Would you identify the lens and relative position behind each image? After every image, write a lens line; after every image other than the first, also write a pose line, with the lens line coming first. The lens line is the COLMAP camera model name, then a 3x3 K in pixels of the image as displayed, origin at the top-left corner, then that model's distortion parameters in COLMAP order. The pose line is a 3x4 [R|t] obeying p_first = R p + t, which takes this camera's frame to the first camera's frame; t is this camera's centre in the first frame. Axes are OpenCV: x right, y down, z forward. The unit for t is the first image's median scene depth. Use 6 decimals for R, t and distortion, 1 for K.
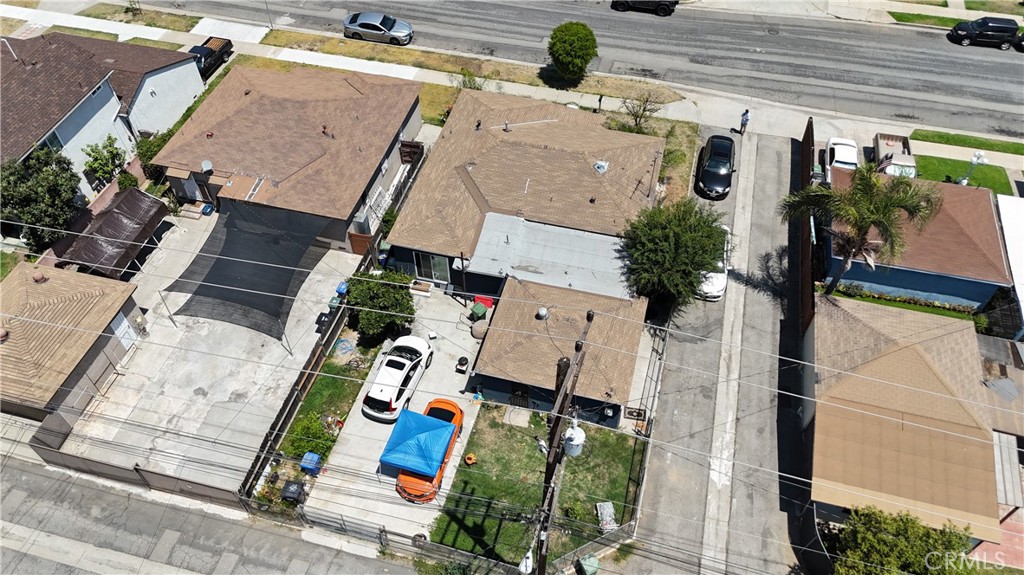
lens RADIAL K [[755.4, 0, 512.0], [0, 755.4, 287.5], [0, 0, 1]] dist [0.063606, -0.064007]
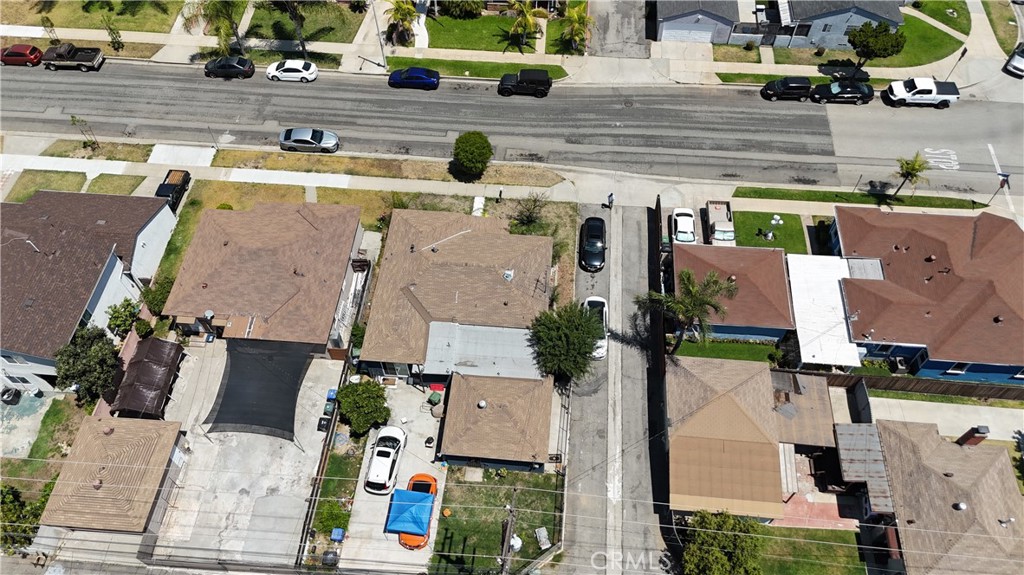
lens RADIAL K [[755.4, 0, 512.0], [0, 755.4, 287.5], [0, 0, 1]] dist [0.063606, -0.064007]
pose [[0.985930, -0.140618, 0.090384, -0.001825], [0.129553, 0.984474, 0.118431, -0.296333], [-0.105634, -0.105055, 0.988840, -0.342841]]
